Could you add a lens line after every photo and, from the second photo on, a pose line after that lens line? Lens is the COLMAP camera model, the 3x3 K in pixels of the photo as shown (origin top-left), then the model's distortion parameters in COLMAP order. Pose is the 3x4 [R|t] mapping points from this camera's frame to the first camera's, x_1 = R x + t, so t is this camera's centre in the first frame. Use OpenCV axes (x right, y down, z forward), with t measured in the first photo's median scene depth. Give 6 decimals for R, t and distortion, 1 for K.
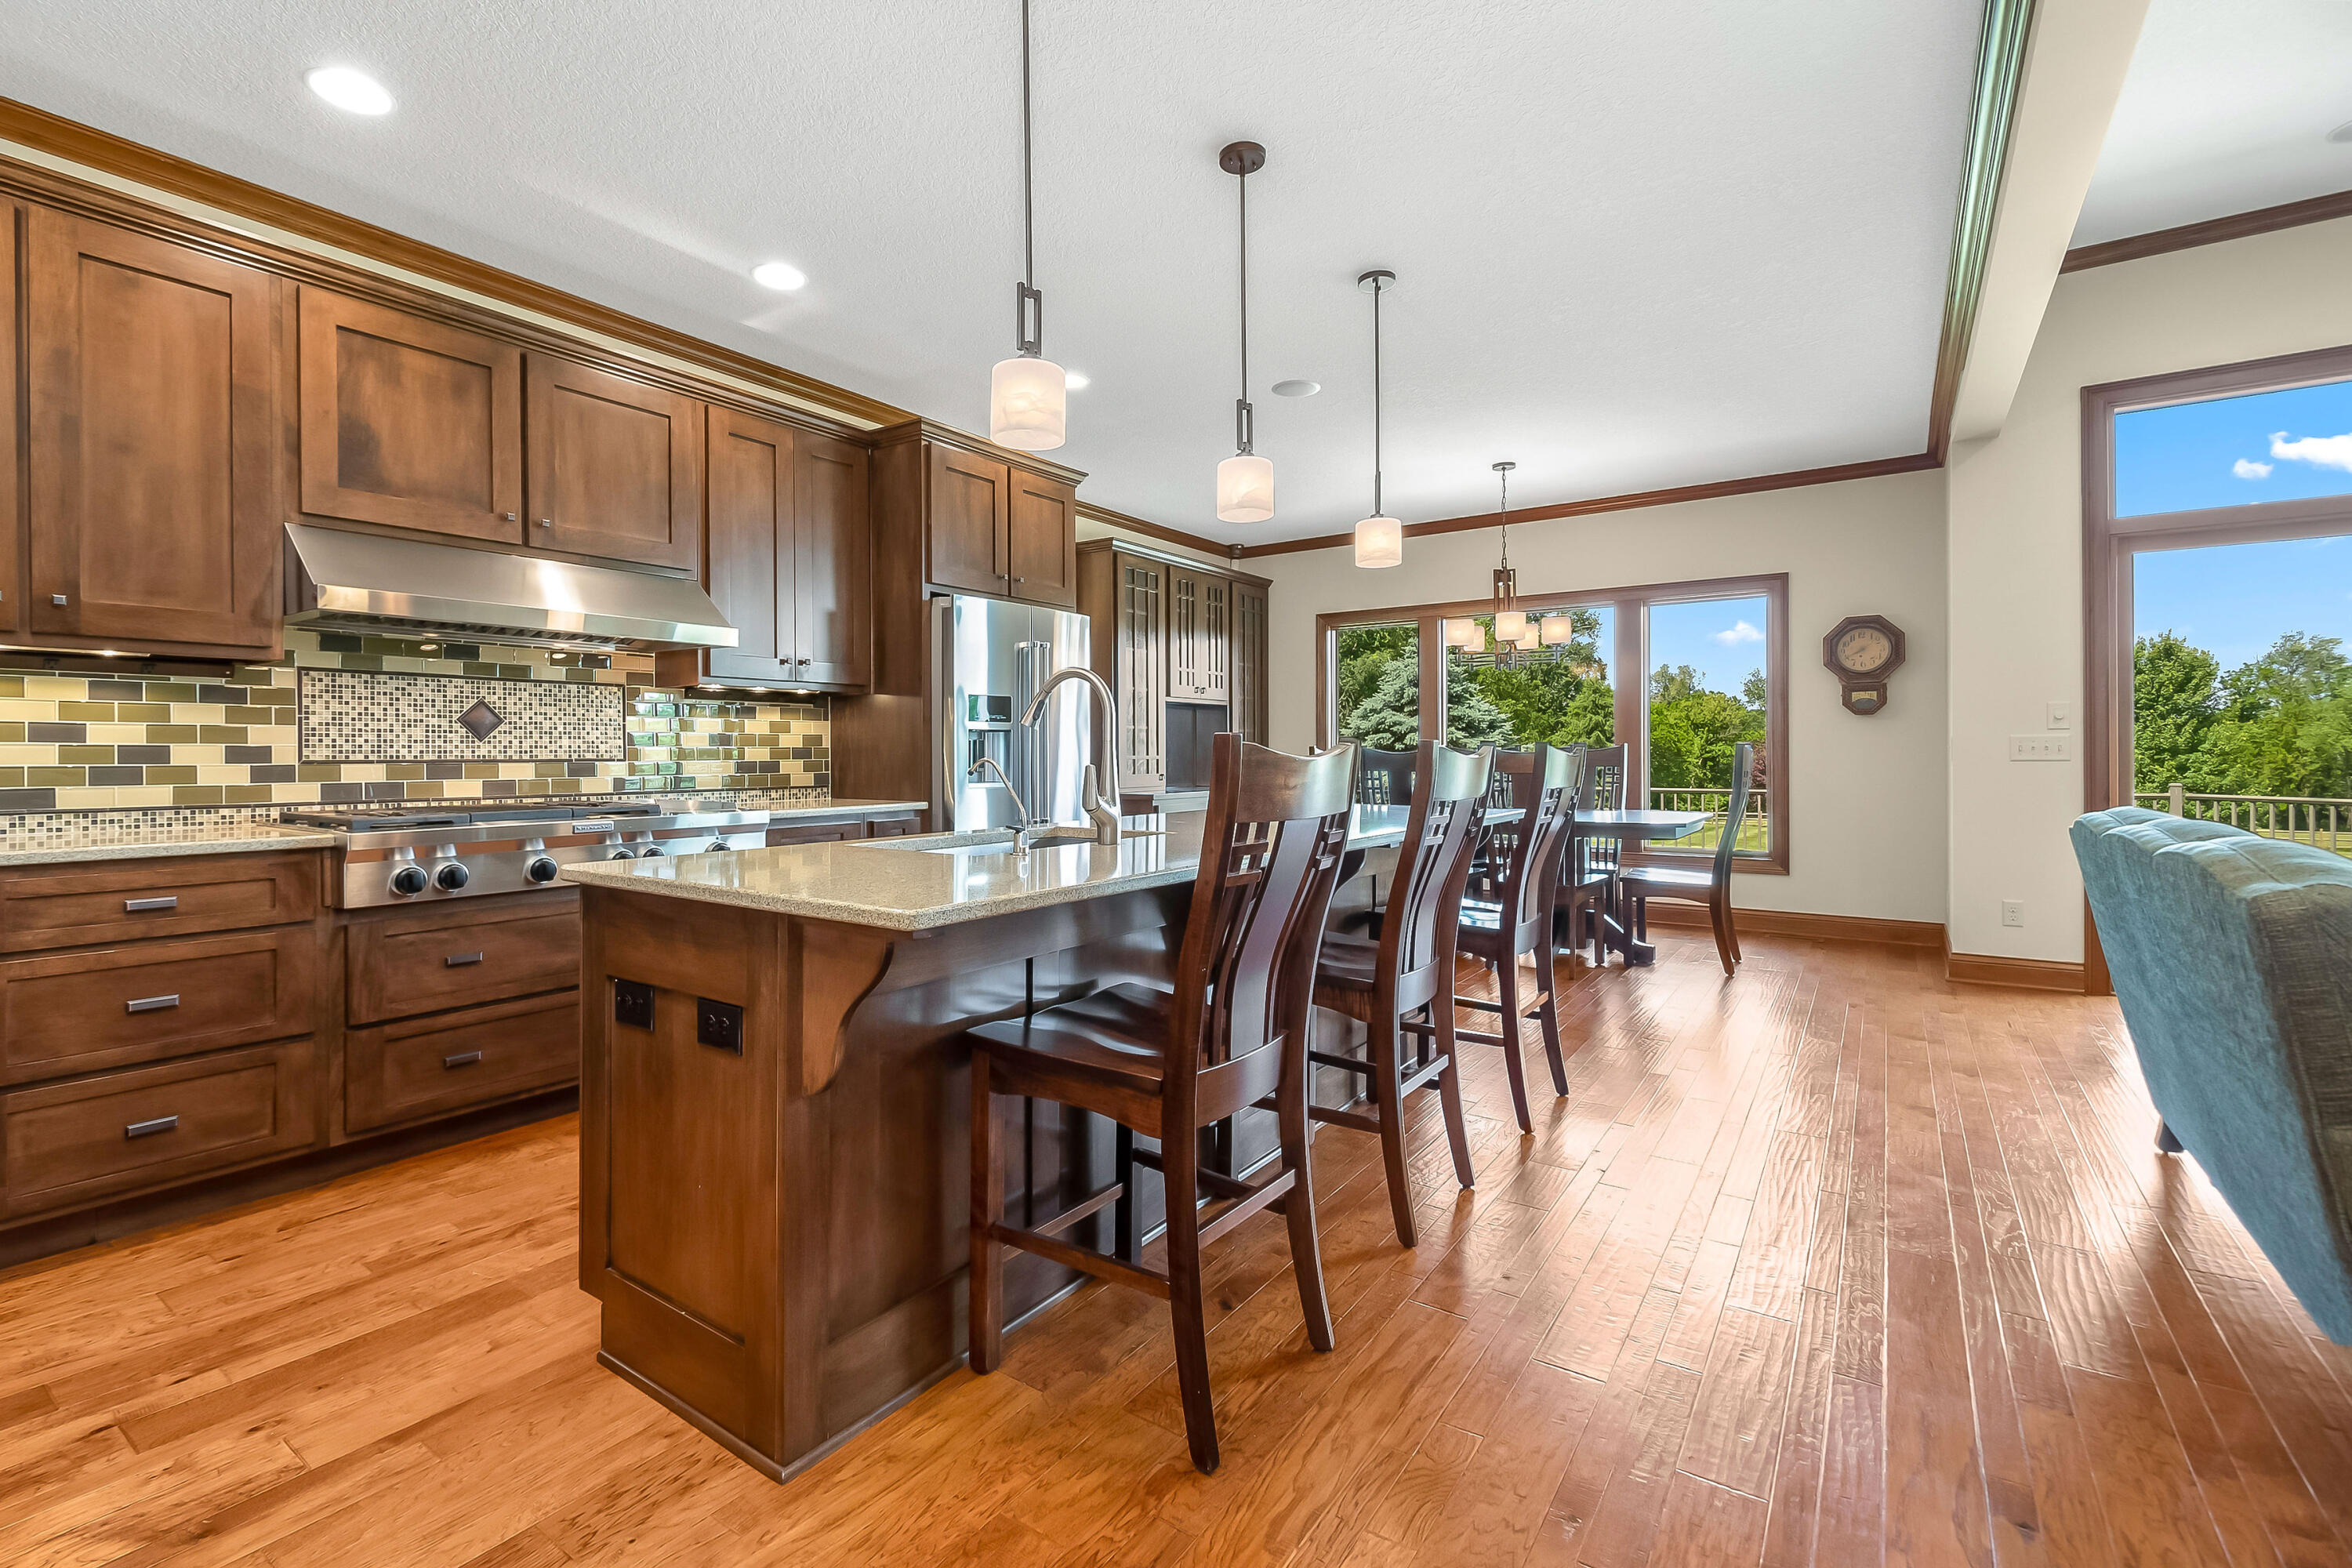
lens RADIAL K [[1089.9, 0, 1167.0], [0, 1089.9, 757.3], [0, 0, 1]] dist [0.000696, -0.000950]
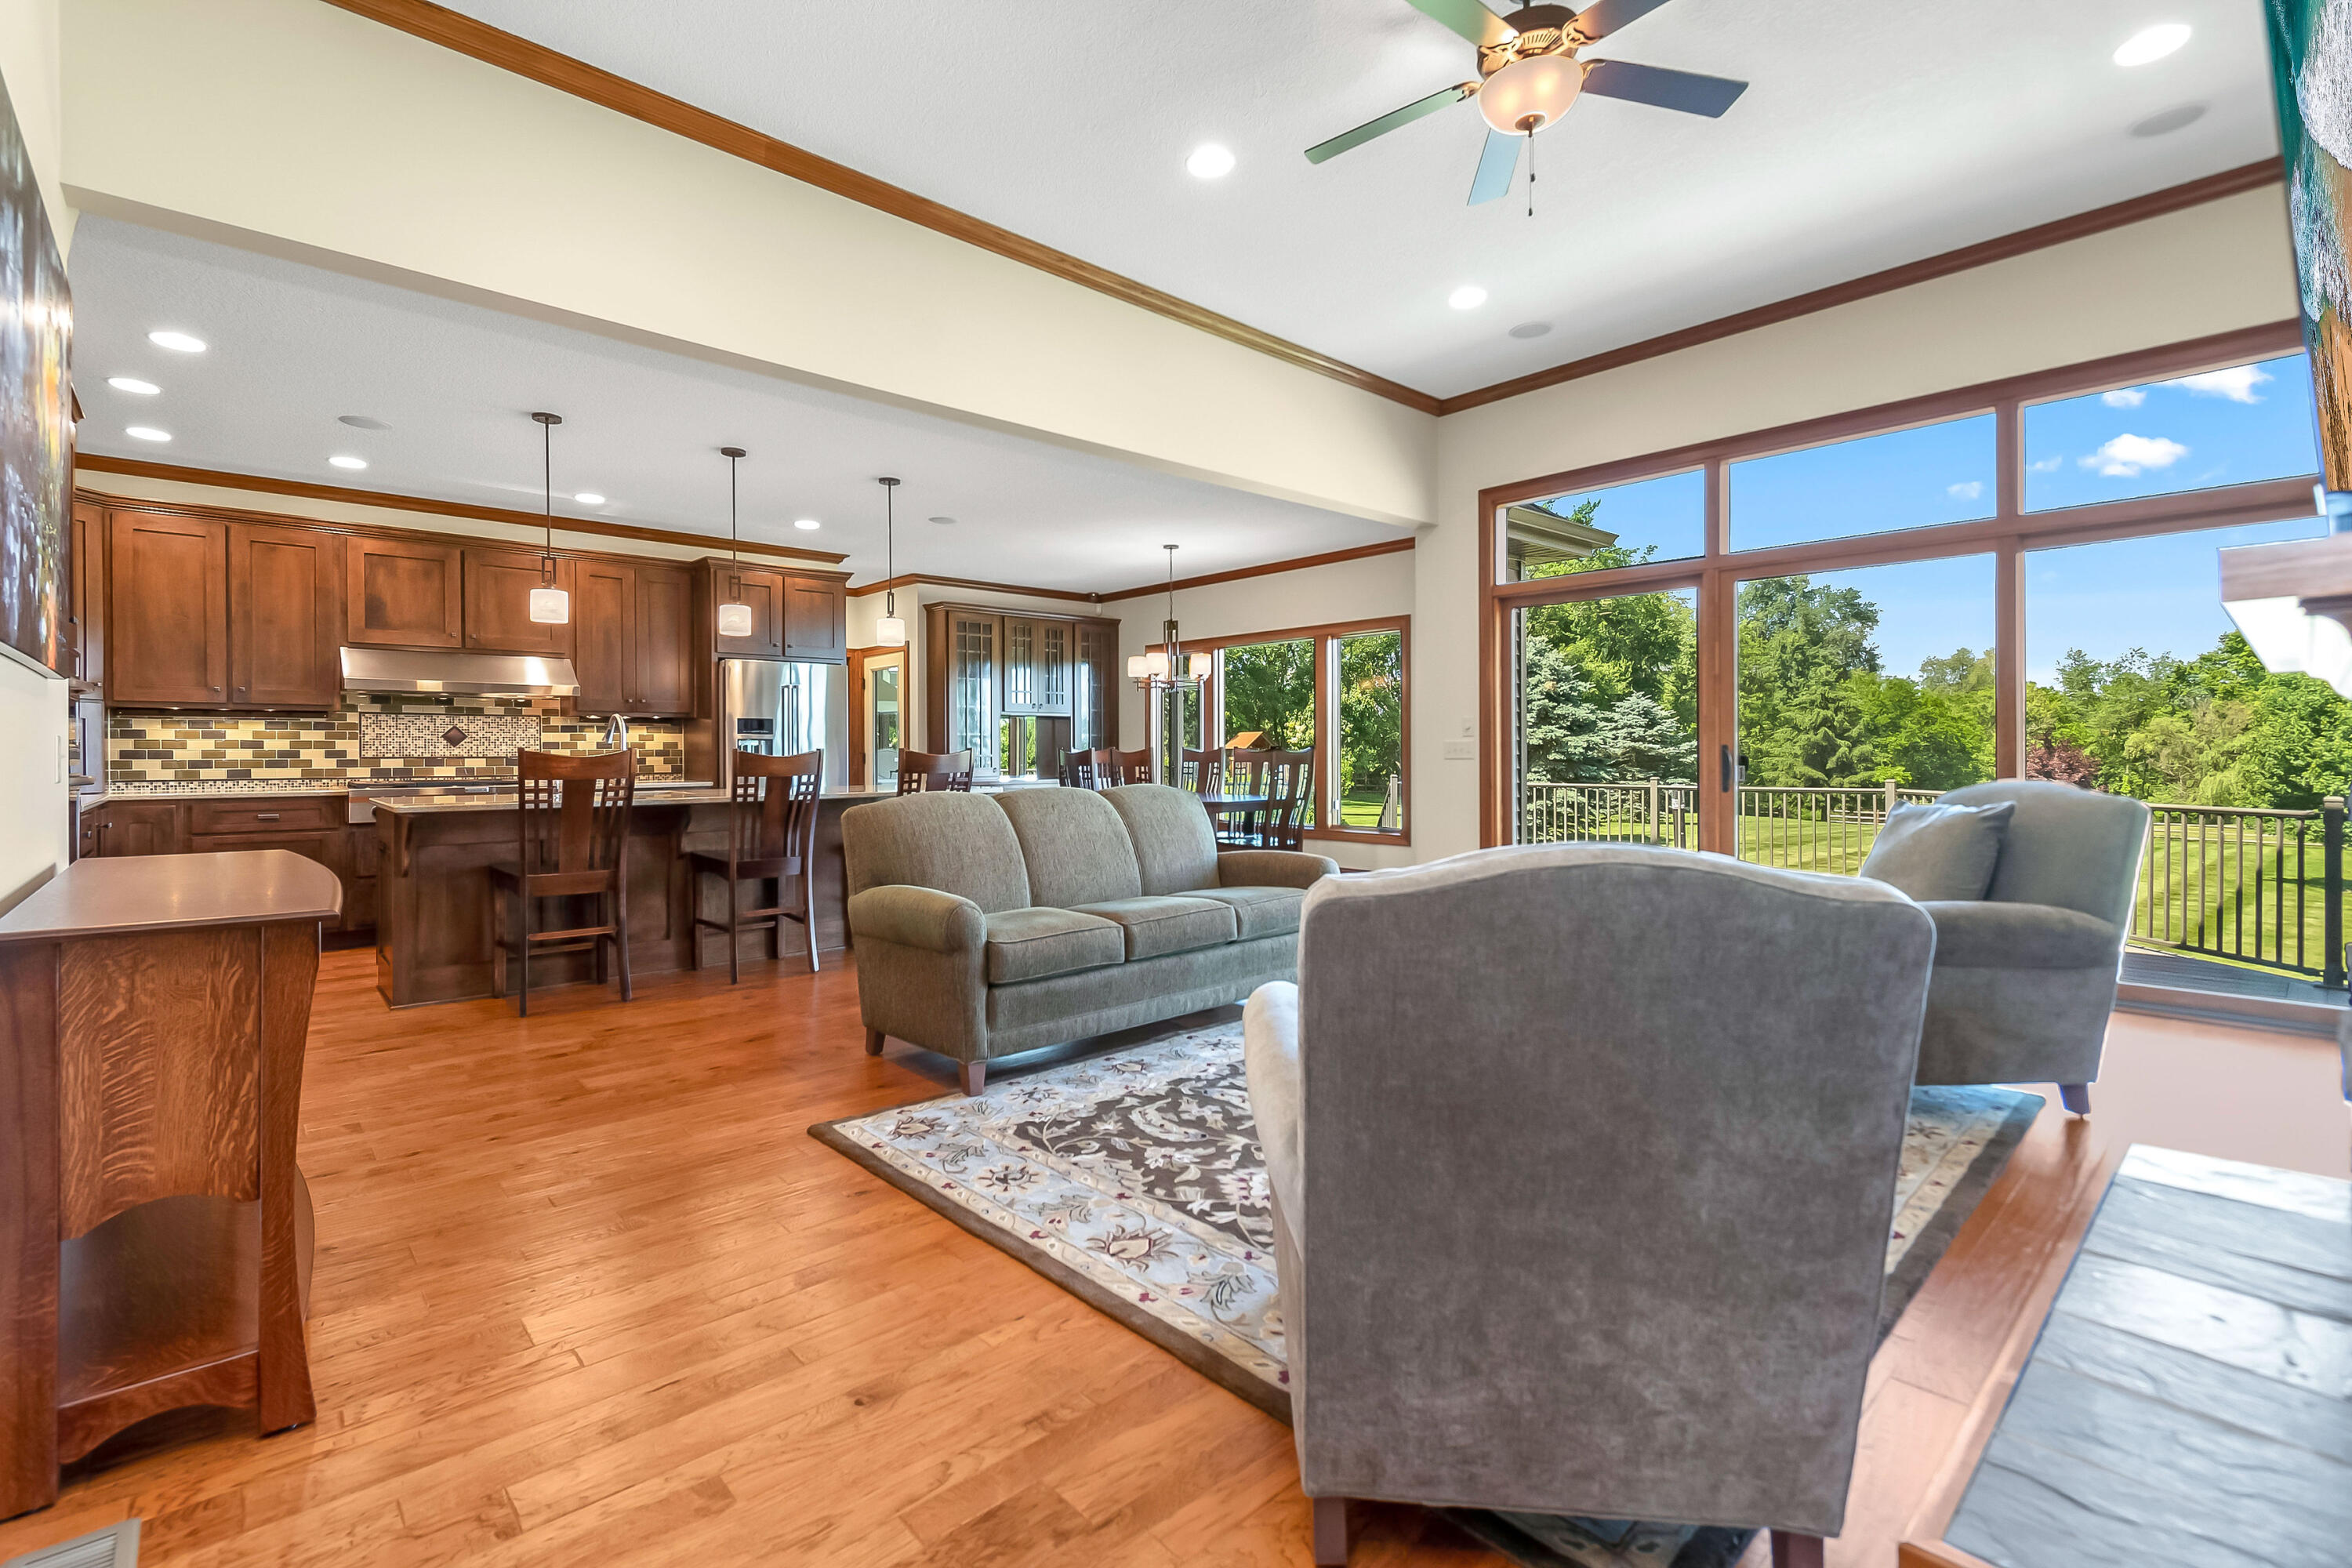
lens RADIAL K [[1089.9, 0, 1167.0], [0, 1089.9, 757.3], [0, 0, 1]] dist [0.000696, -0.000950]
pose [[0.975644, 0.001242, -0.219358, 1.030046], [-0.000684, 0.999996, 0.002622, -0.002654], [0.219361, -0.002408, 0.975641, -0.612318]]
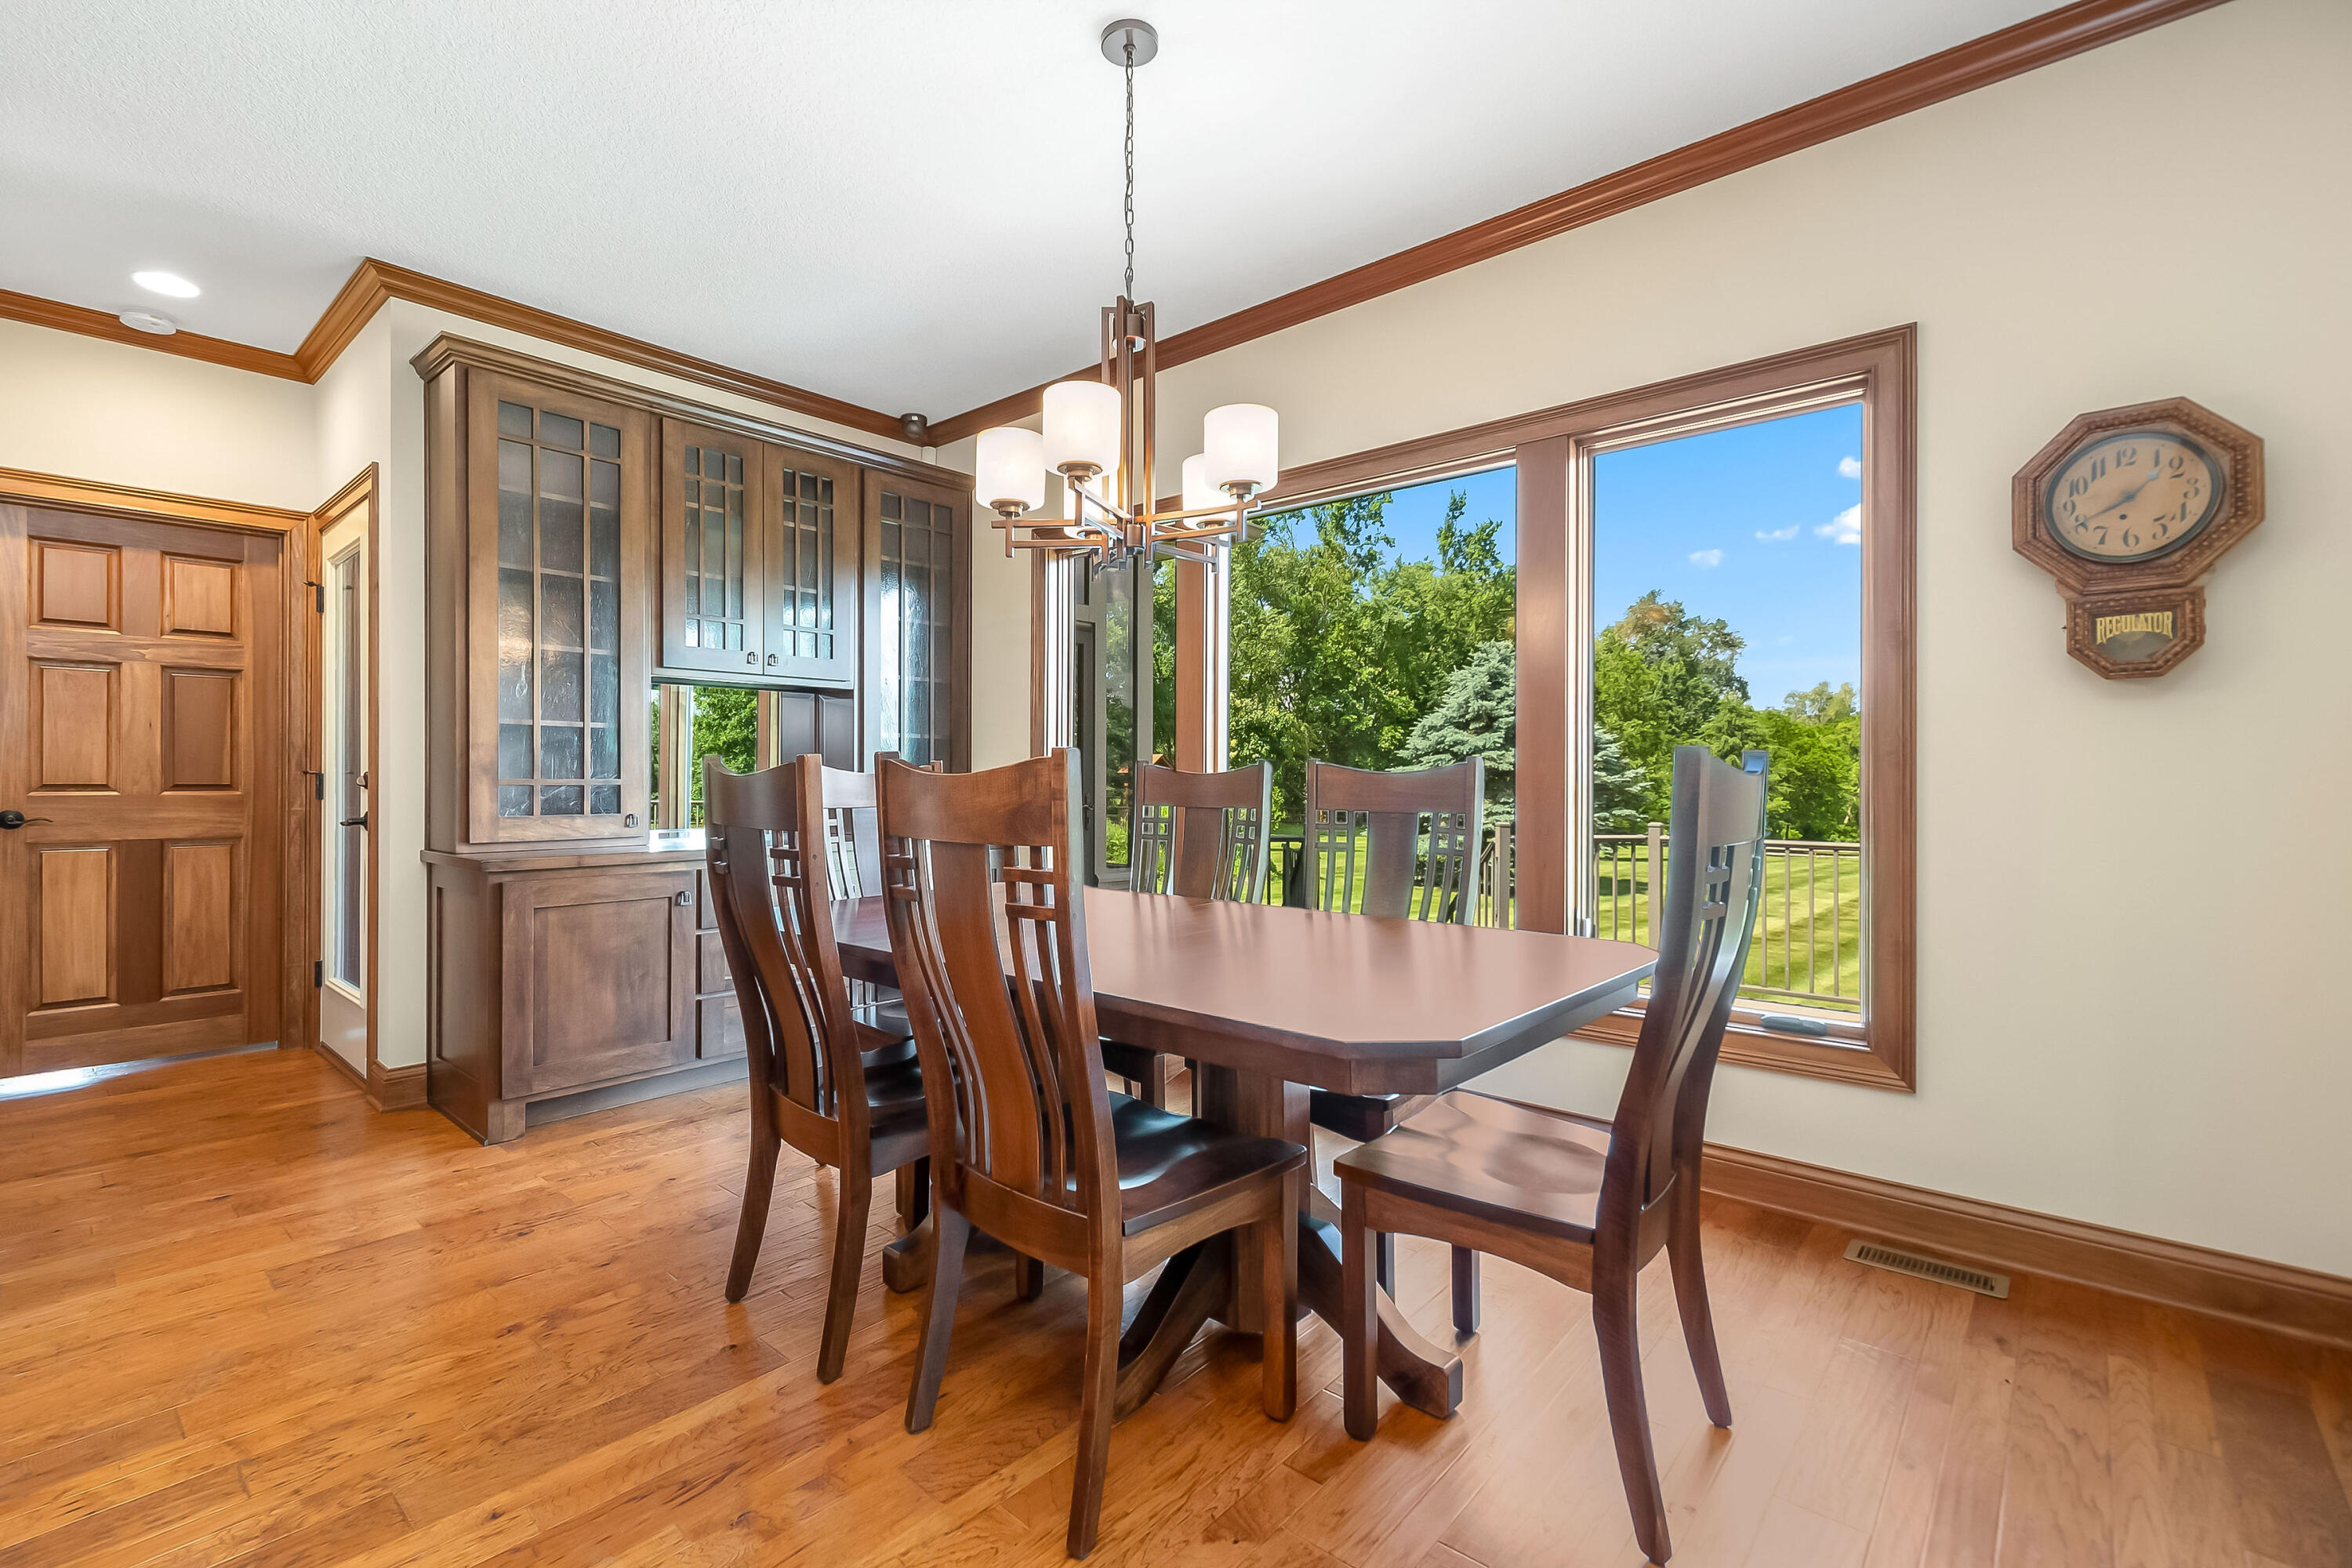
lens RADIAL K [[1089.9, 0, 1167.0], [0, 1089.9, 757.3], [0, 0, 1]] dist [0.000696, -0.000950]
pose [[0.993646, 0.003449, -0.112498, 0.617772], [-0.005875, 0.999757, -0.021237, -0.004208], [0.112398, 0.021763, 0.993425, 1.036765]]
